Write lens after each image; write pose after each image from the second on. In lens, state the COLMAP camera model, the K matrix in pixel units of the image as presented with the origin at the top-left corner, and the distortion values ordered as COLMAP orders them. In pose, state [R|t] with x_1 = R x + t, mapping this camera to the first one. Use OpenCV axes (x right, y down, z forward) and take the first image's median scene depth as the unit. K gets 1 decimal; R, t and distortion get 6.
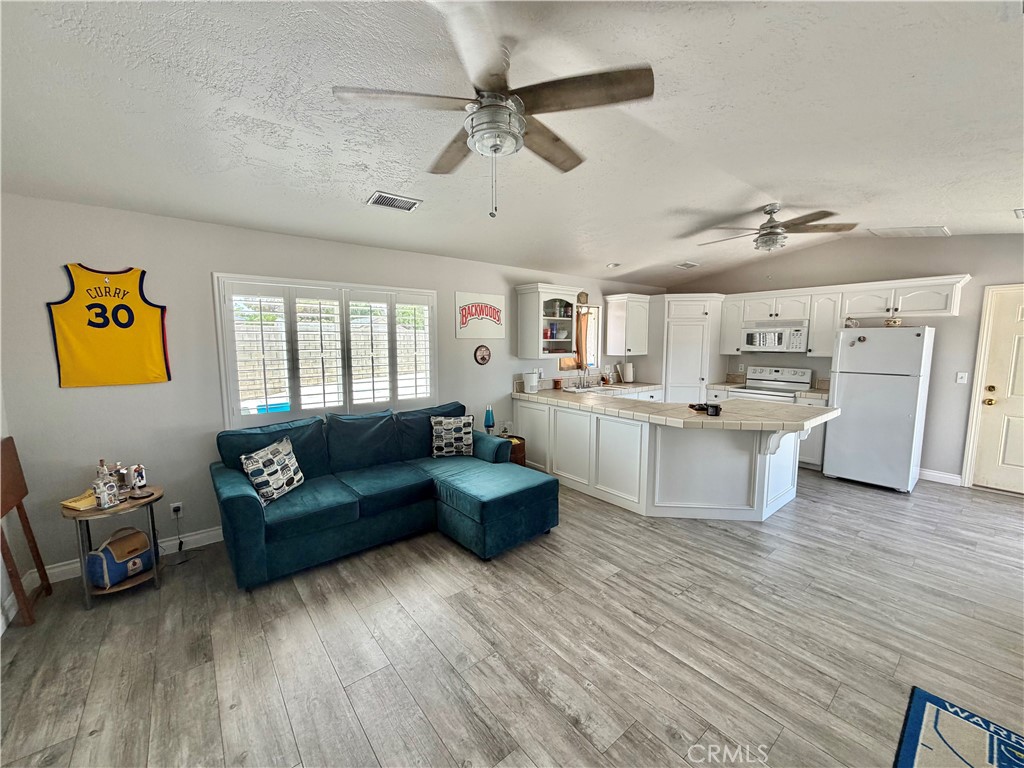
lens RADIAL K [[407.1, 0, 510.5], [0, 407.1, 384.4], [0, 0, 1]] dist [0.000661, 0.000034]
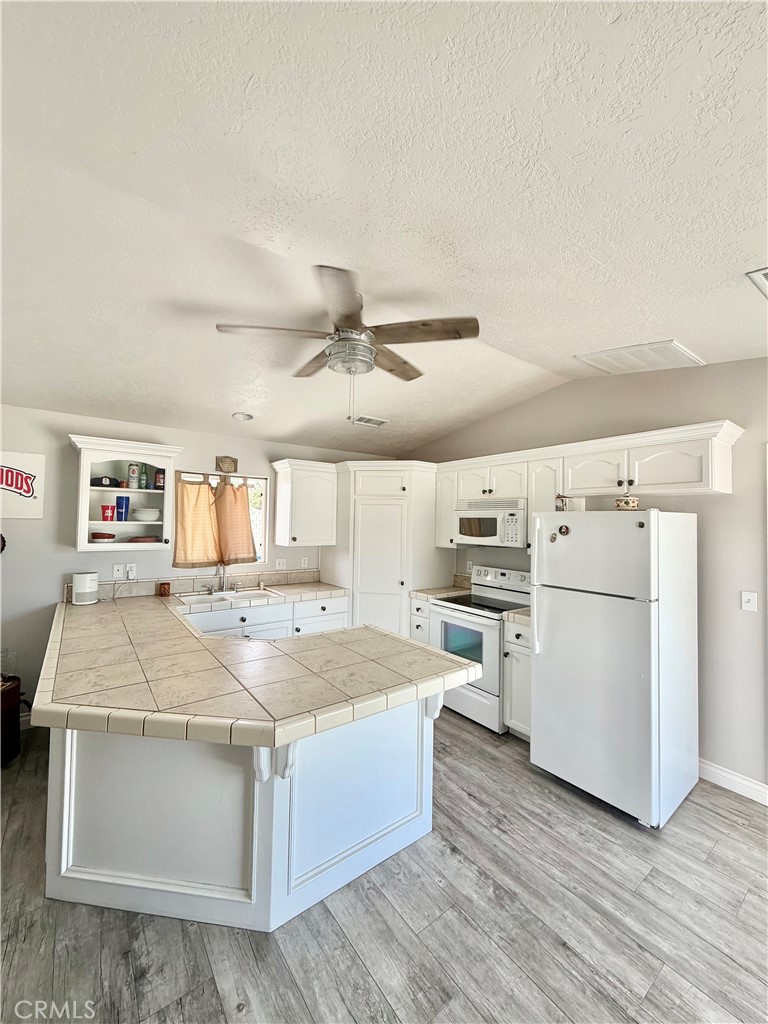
lens RADIAL K [[407.1, 0, 384.9], [0, 407.1, 510.3], [0, 0, 1]] dist [0.000661, 0.000034]
pose [[0.999363, 0.016562, -0.031611, 0.834478], [-0.020723, 0.990465, -0.136197, -0.073274], [0.029054, 0.136766, 0.990177, 0.549749]]
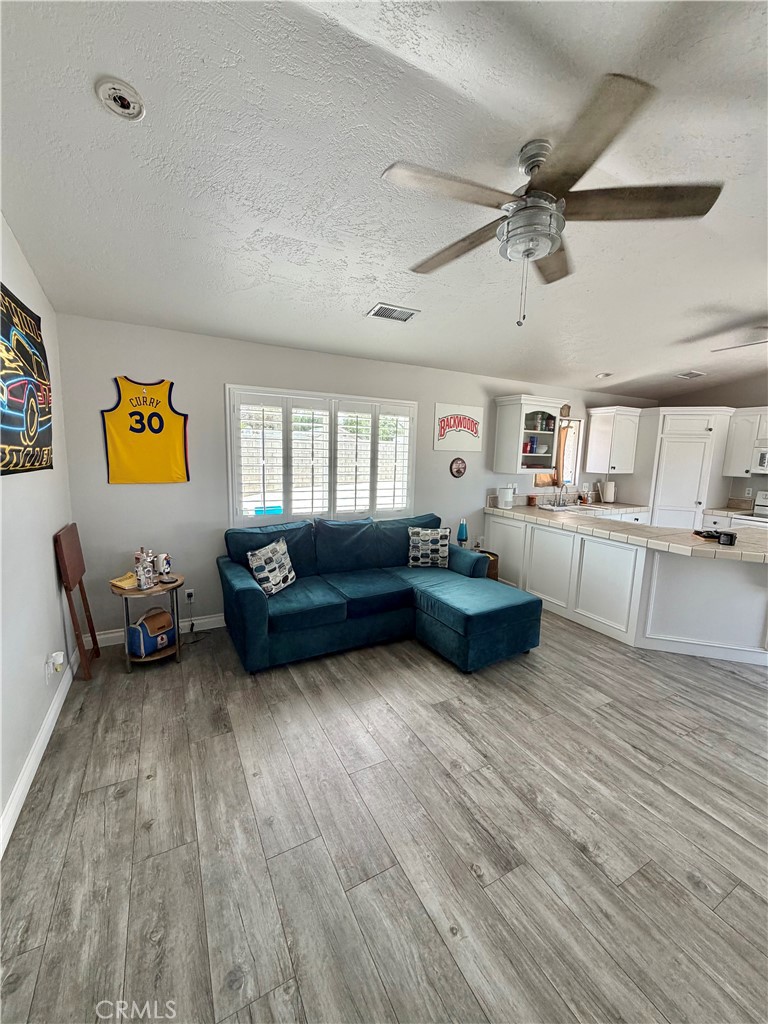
lens RADIAL K [[407.1, 0, 384.9], [0, 407.1, 510.3], [0, 0, 1]] dist [0.000661, 0.000034]
pose [[0.983306, 0.052870, -0.174108, -0.095324], [-0.046875, 0.998164, 0.038366, 0.001880], [0.175817, -0.029564, 0.983979, -0.011068]]
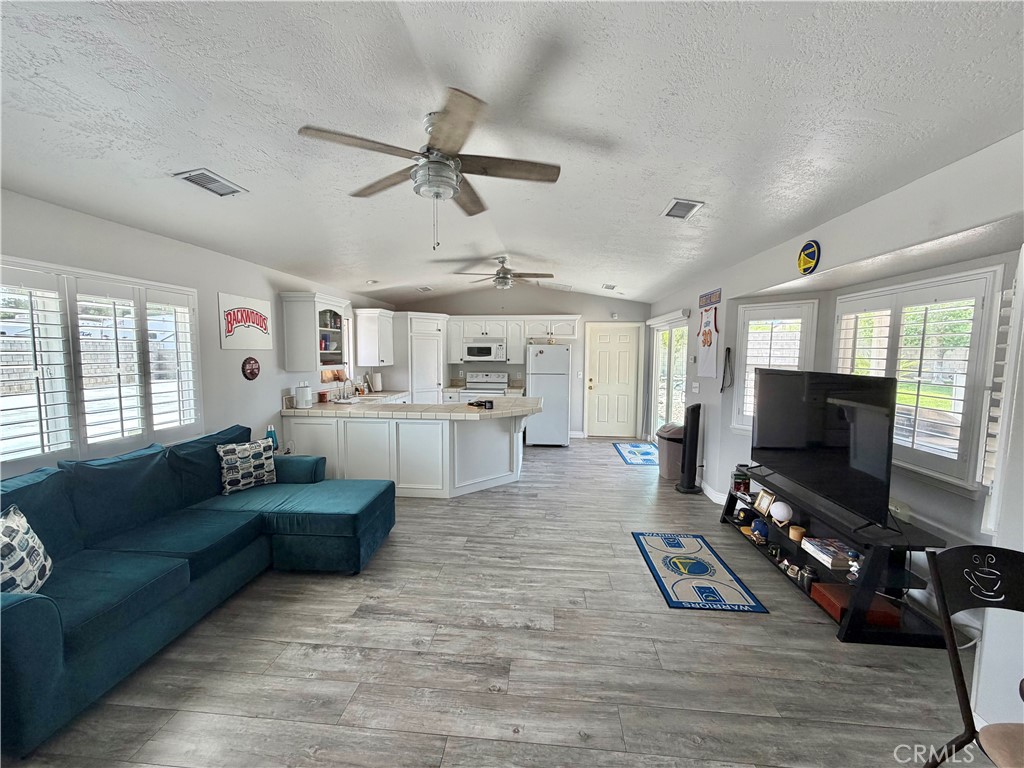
lens RADIAL K [[407.1, 0, 510.5], [0, 407.1, 384.4], [0, 0, 1]] dist [0.000661, 0.000034]
pose [[0.697719, -0.052968, 0.714410, -0.436850], [0.072001, 0.997398, 0.003630, -0.003767], [-0.712744, 0.048905, 0.699718, 0.014746]]
